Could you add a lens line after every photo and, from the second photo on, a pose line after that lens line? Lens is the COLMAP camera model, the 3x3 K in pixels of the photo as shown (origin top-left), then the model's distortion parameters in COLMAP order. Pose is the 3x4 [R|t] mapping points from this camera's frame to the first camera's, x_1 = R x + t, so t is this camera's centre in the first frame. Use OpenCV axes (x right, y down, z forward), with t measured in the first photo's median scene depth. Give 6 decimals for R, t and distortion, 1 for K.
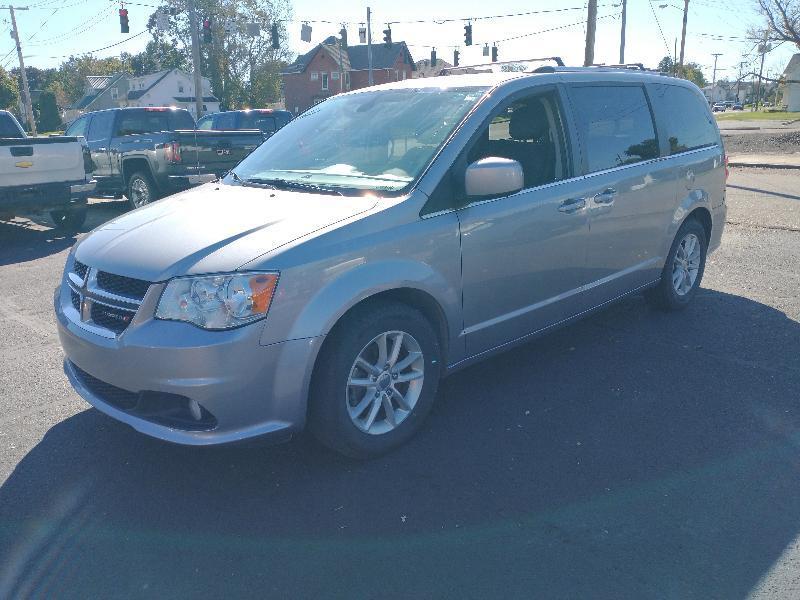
lens RADIAL K [[652.5, 0, 400.0], [0, 652.5, 300.0], [0, 0, 1]] dist [0.051645, -0.088674]
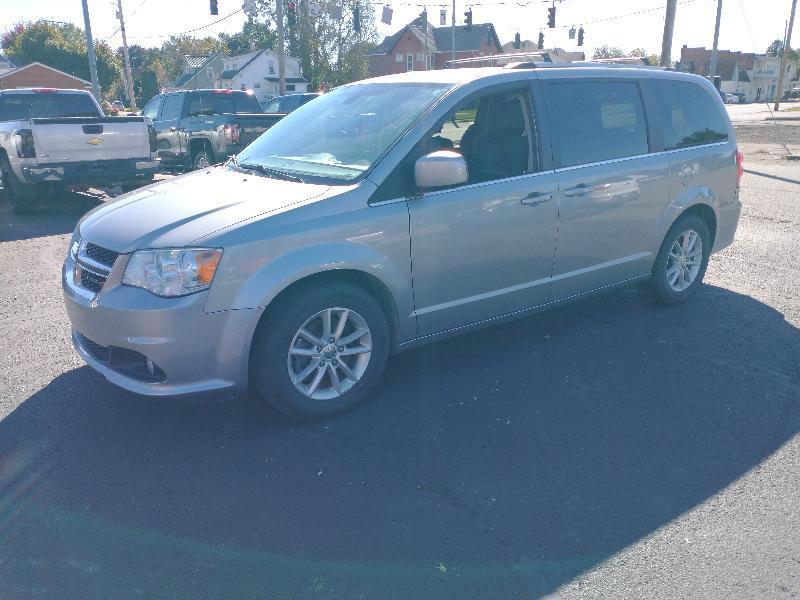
lens RADIAL K [[652.5, 0, 400.0], [0, 652.5, 300.0], [0, 0, 1]] dist [0.051645, -0.088674]
pose [[0.991191, 0.053688, -0.121068, 0.199657], [-0.050566, 0.998308, 0.028710, -0.001895], [0.122405, -0.022336, 0.992229, -0.070512]]
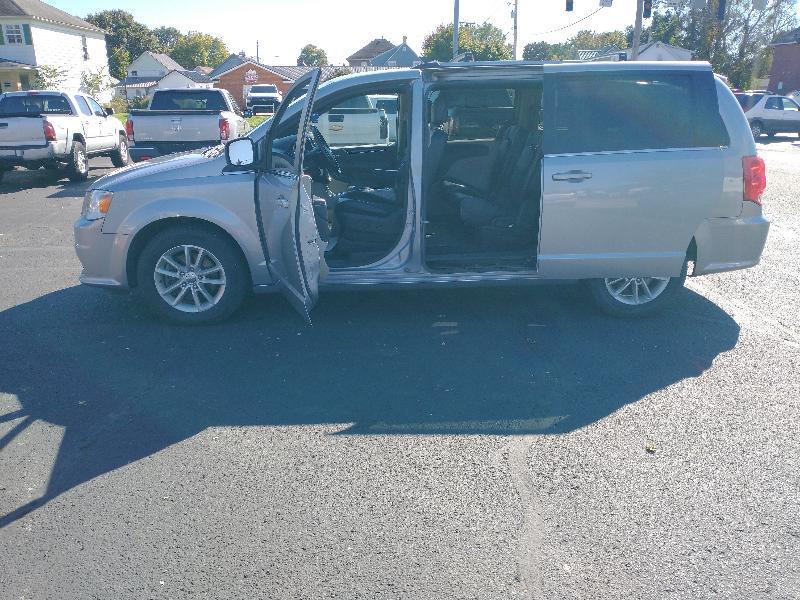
lens RADIAL K [[655.5, 0, 400.0], [0, 655.5, 300.0], [0, 0, 1]] dist [0.043151, -0.068409]
pose [[0.755870, 0.216918, -0.617744, 1.164201], [-0.194281, 0.975336, 0.104762, -0.073229], [0.625232, 0.040829, 0.779370, 0.100620]]
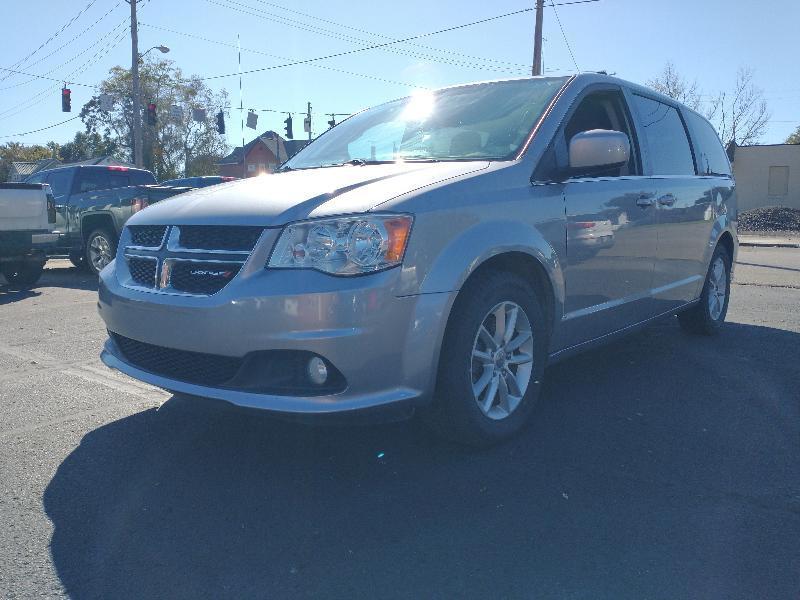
lens RADIAL K [[655.5, 0, 400.0], [0, 655.5, 300.0], [0, 0, 1]] dist [0.043151, -0.068409]
pose [[0.994029, 0.003790, 0.109048, -0.231119], [0.011802, 0.989799, -0.141984, 0.151910], [-0.108474, 0.142424, 0.983844, 0.106868]]
